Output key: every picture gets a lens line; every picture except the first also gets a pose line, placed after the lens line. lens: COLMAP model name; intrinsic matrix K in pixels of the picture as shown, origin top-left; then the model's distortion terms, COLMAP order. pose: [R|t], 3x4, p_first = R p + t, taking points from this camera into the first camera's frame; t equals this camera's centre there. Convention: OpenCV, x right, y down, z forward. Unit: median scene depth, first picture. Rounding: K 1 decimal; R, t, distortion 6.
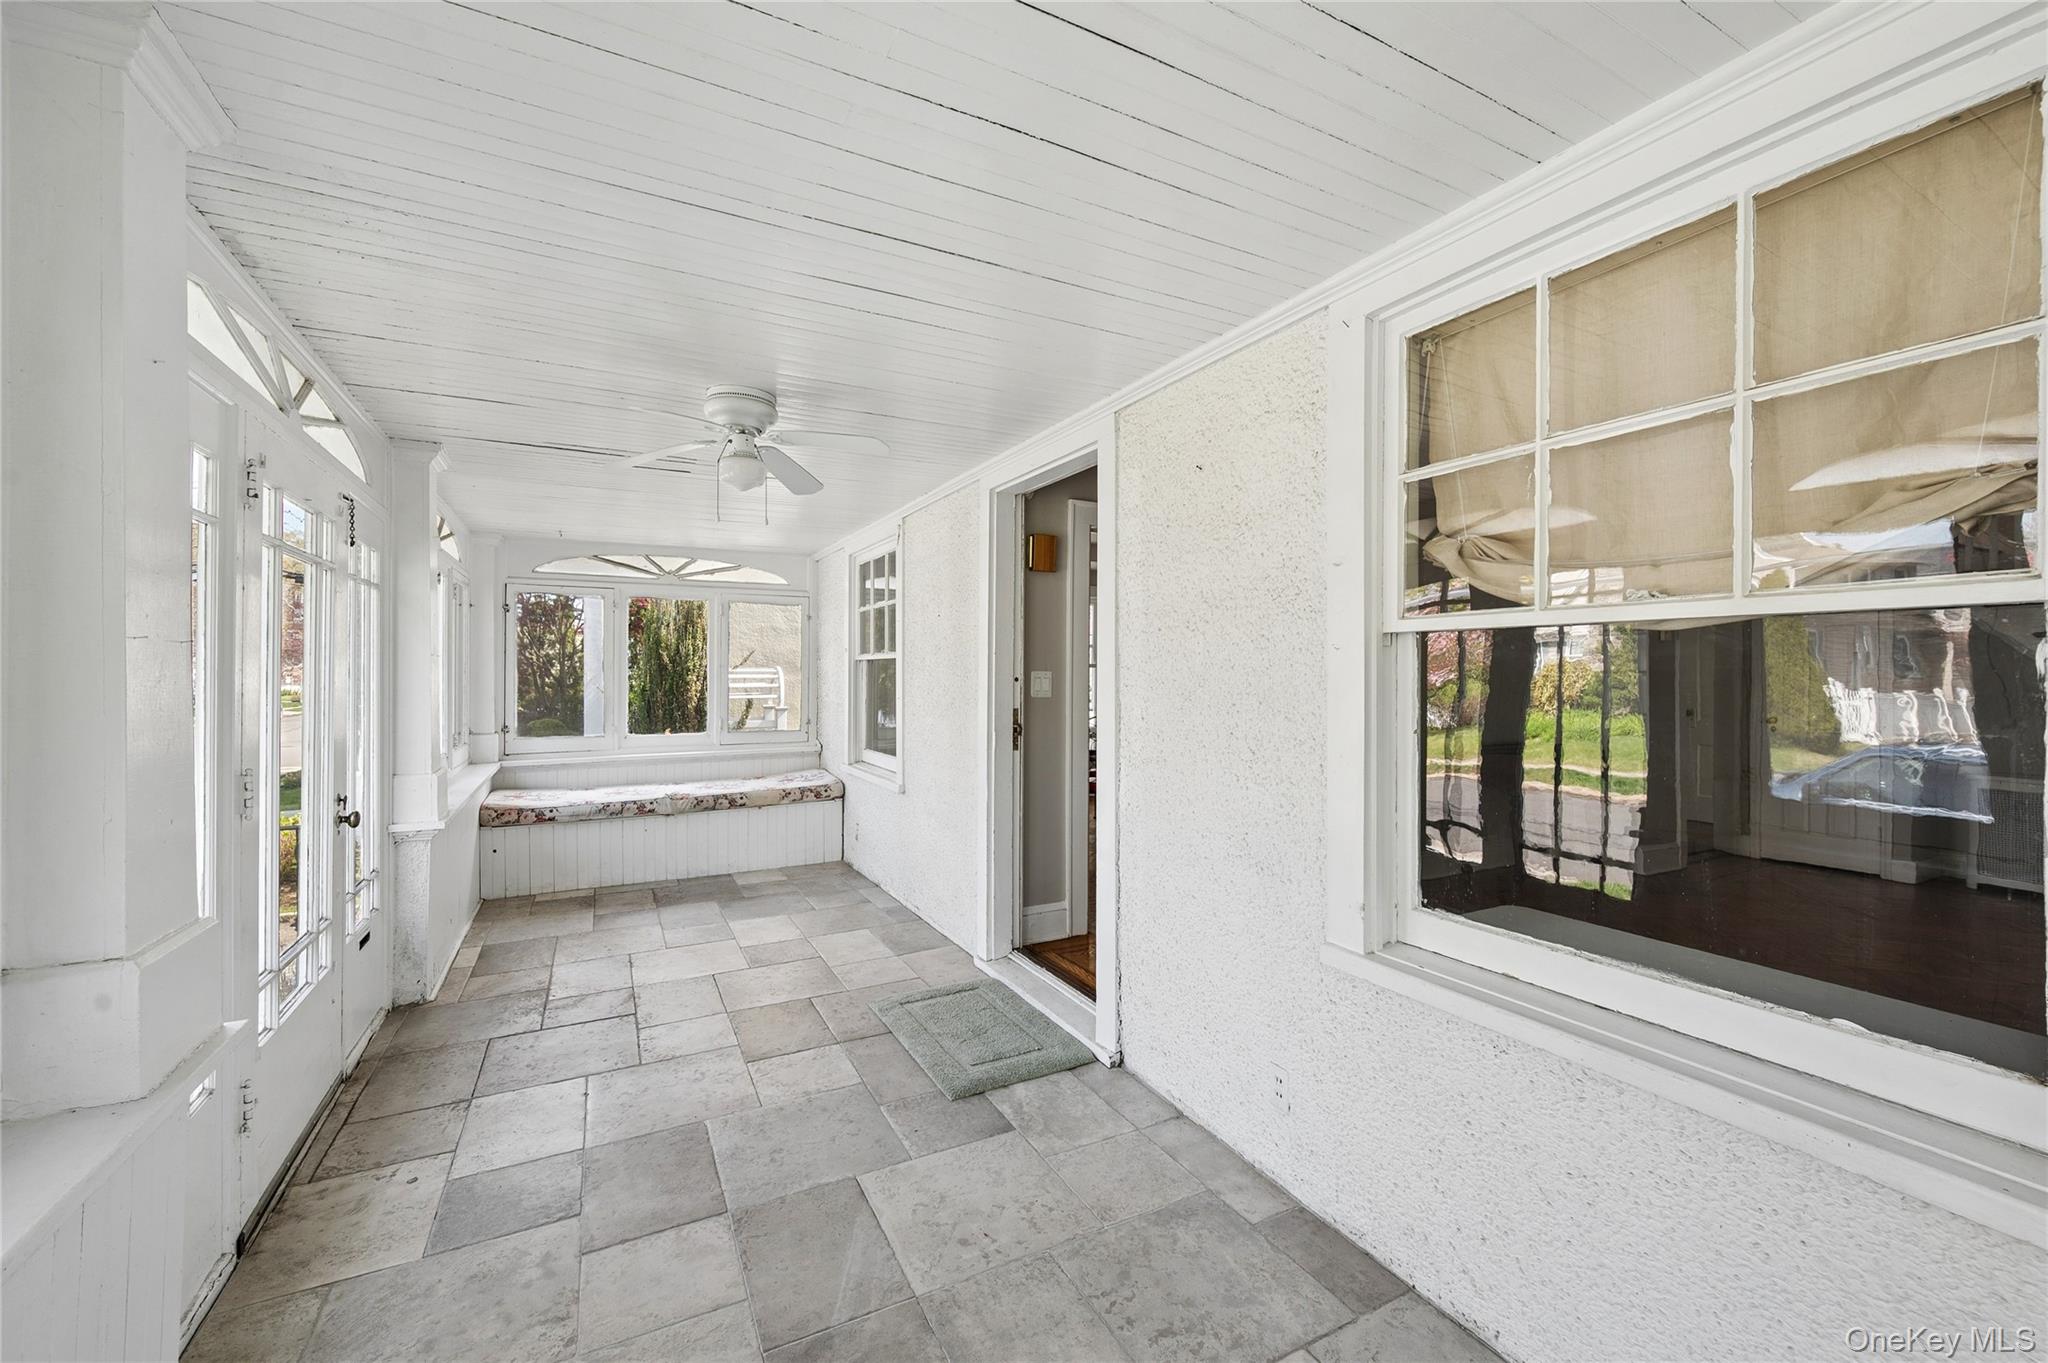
lens RADIAL K [[824.7, 0, 1043.8], [0, 824.7, 682.4], [0, 0, 1]] dist [0.000301, 0.000045]
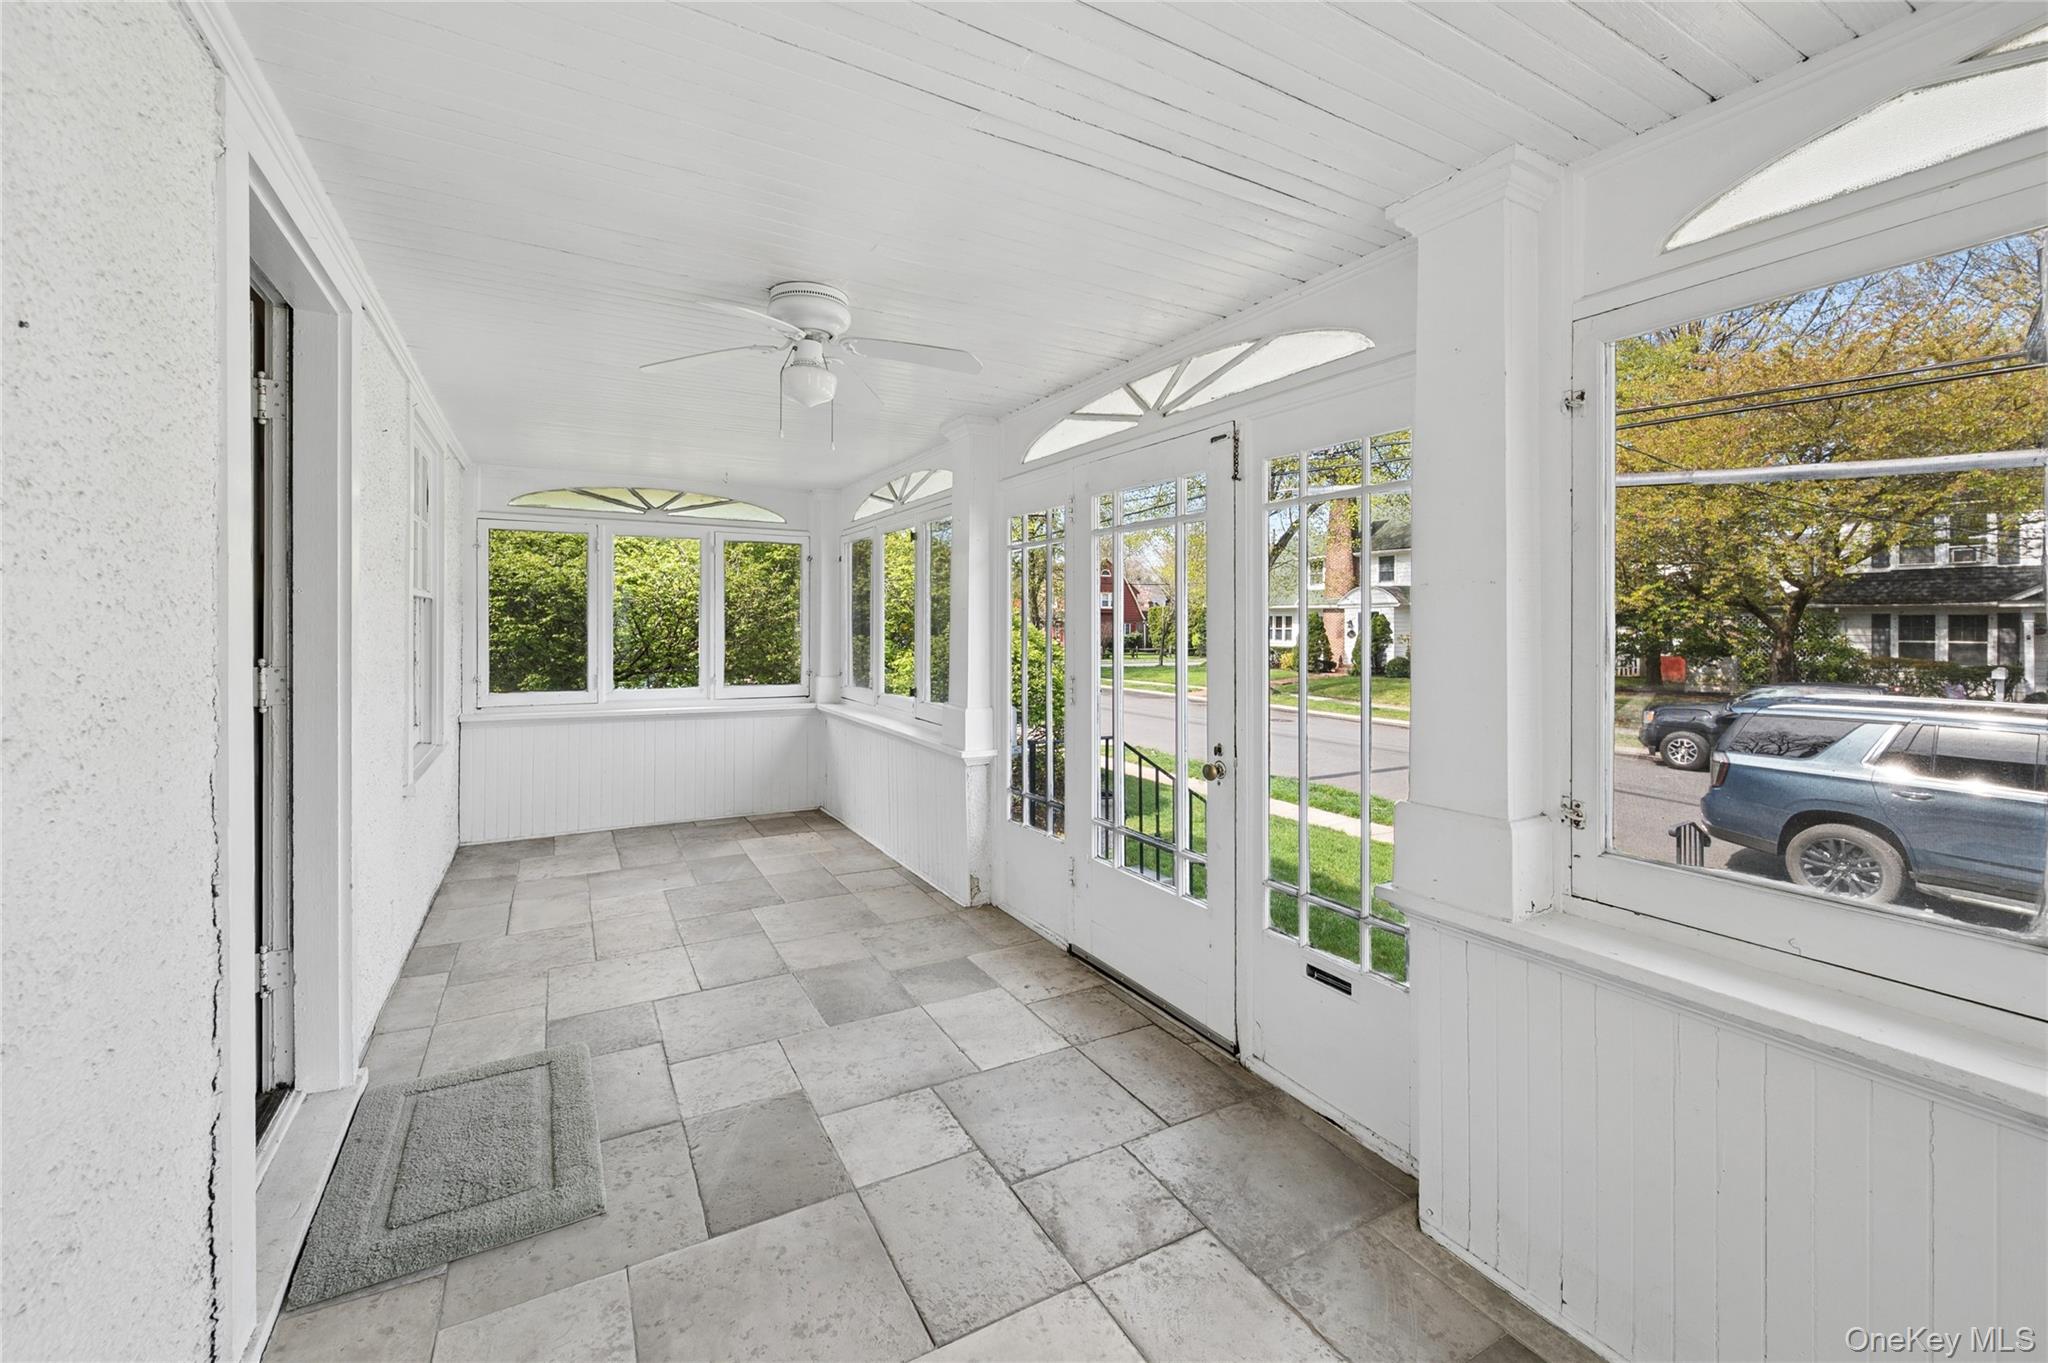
lens RADIAL K [[849.7, 0, 1032.0], [0, 849.7, 616.4], [0, 0, 1]] dist [-0.001314, -0.000074]
pose [[-0.999790, -0.006331, -0.019501, -0.635331], [-0.006442, 0.999963, 0.005677, -0.017586], [0.019465, 0.005802, -0.999794, 2.063647]]
